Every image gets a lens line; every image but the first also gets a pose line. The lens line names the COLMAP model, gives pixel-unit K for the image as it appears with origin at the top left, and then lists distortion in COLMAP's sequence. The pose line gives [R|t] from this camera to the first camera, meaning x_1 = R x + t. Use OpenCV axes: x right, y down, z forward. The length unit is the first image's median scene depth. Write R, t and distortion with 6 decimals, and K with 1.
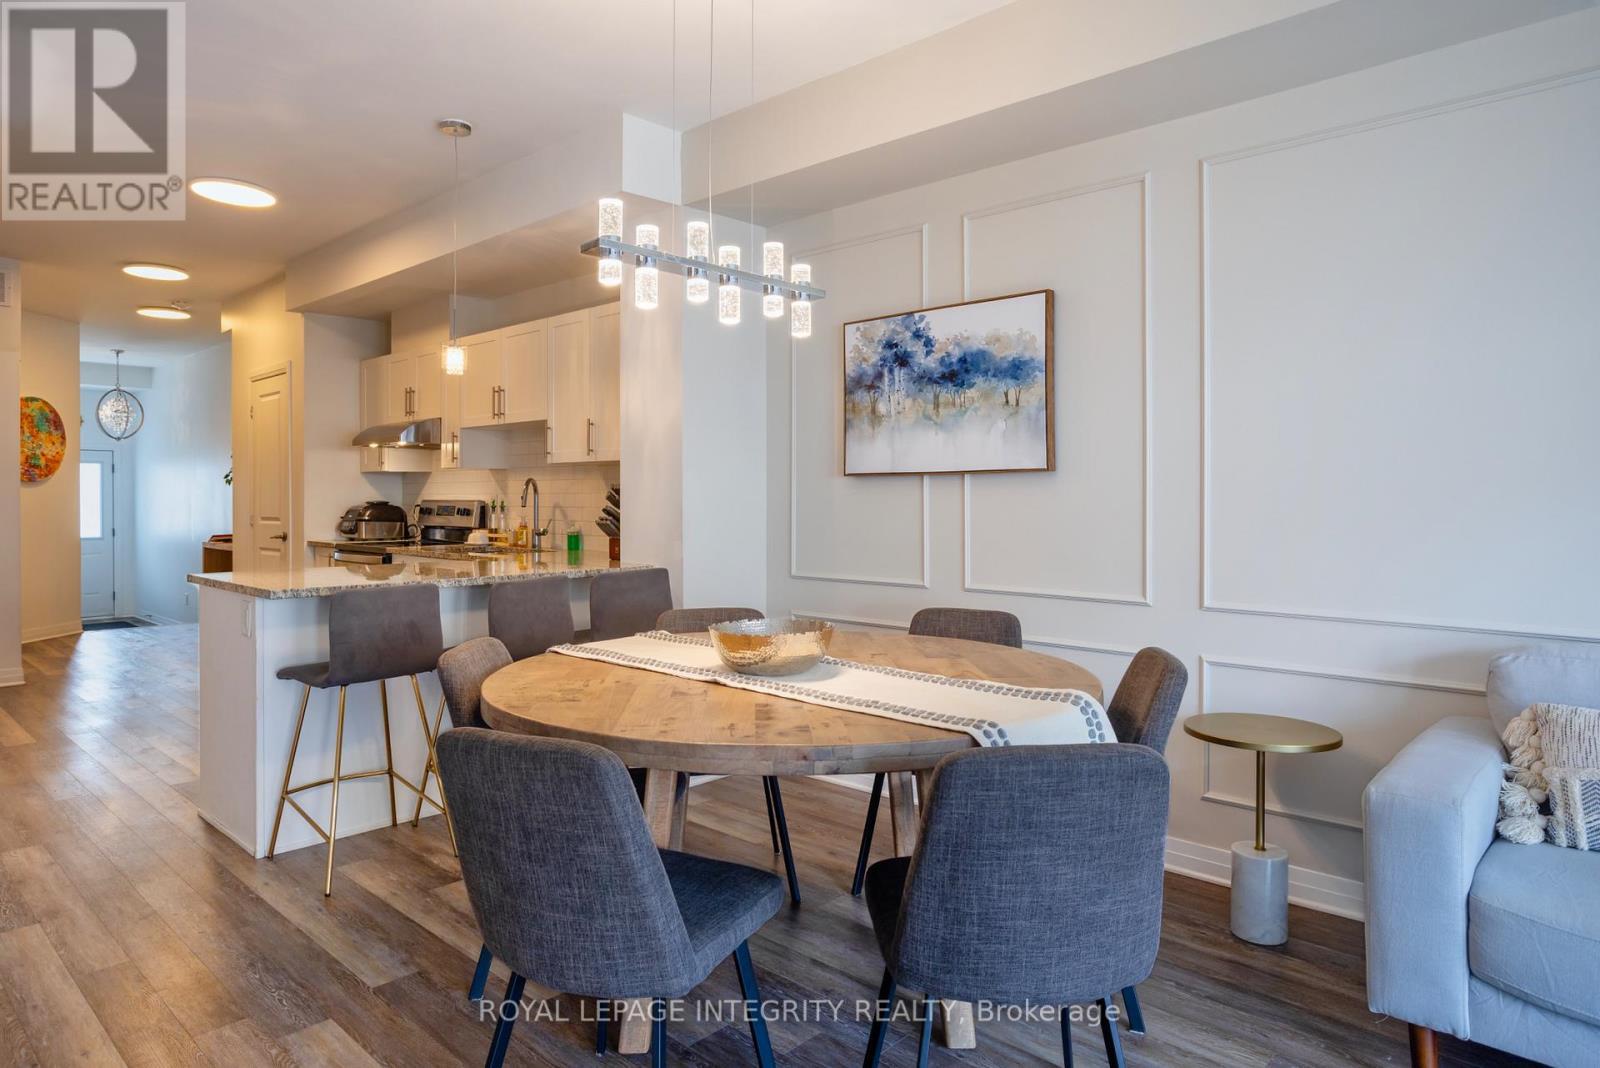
lens RADIAL K [[936.6, 0, 800.4], [0, 936.6, 501.4], [0, 0, 1]] dist [-0.029098, 0.023883]
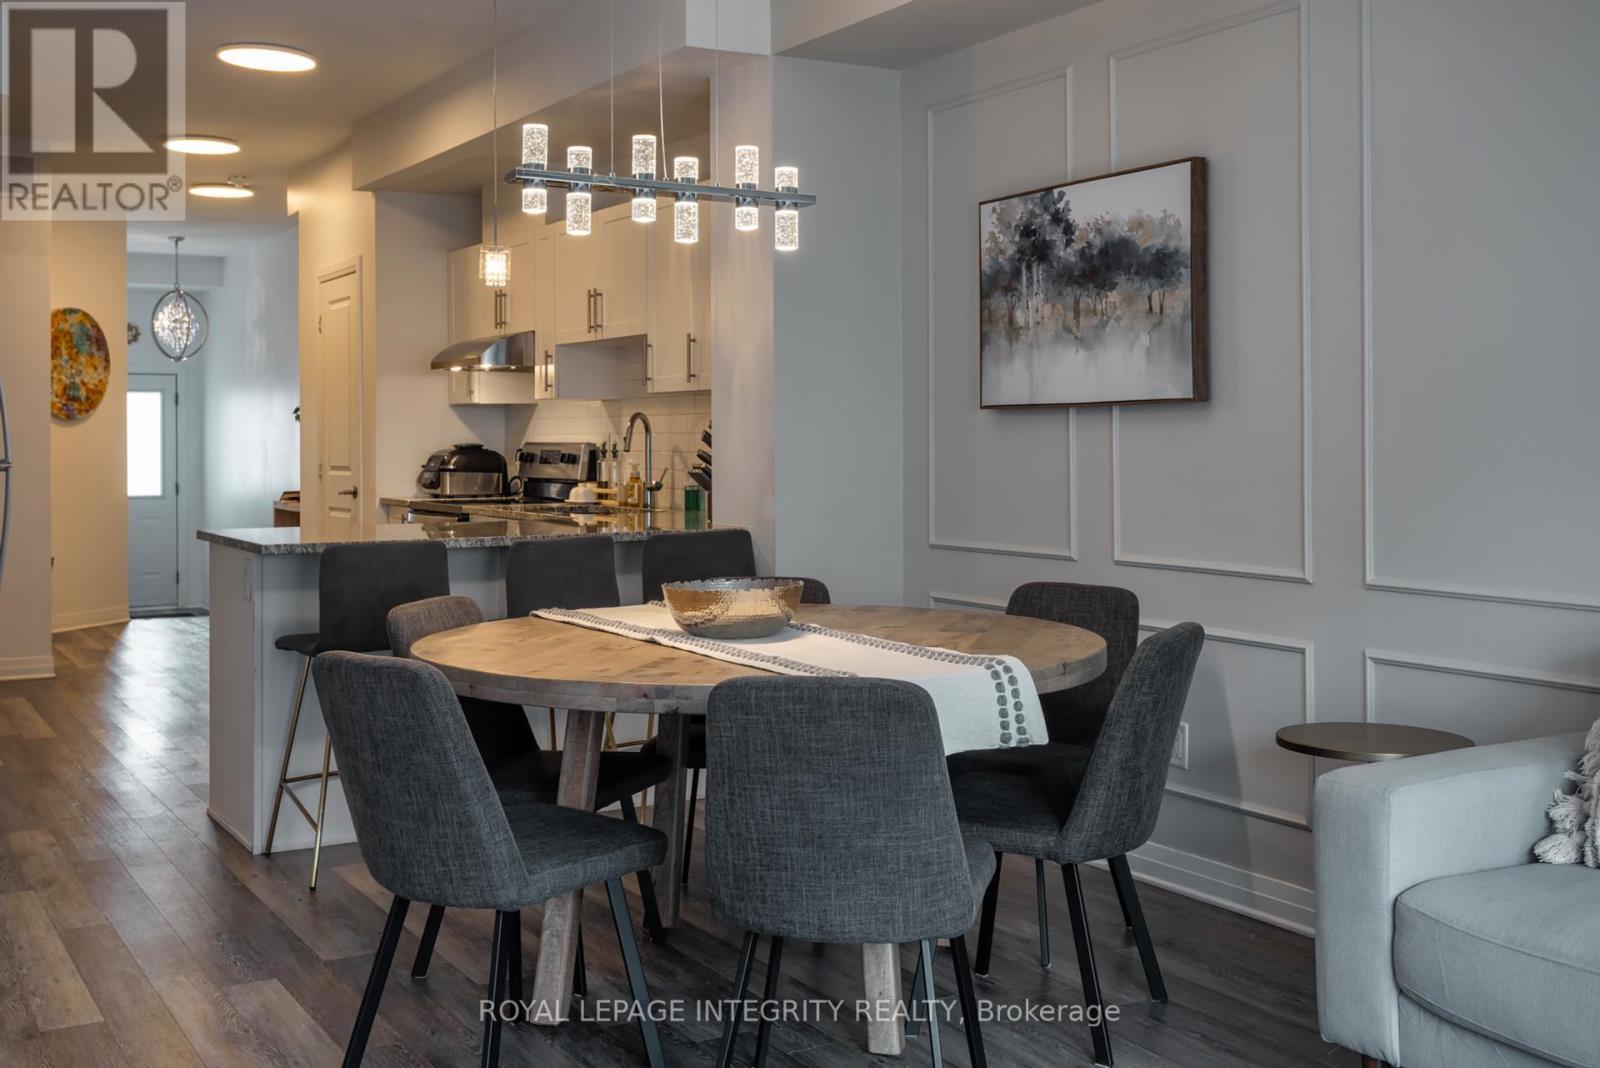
lens RADIAL K [[1651.4, 0, 863.3], [0, 1651.4, 432.7], [0, 0, 1]] dist [0.006914, 0.032705]
pose [[0.966363, -0.003600, -0.257157, 0.321981], [0.001893, 0.999974, -0.006887, 0.000742], [0.257176, 0.006169, 0.966345, -0.311678]]
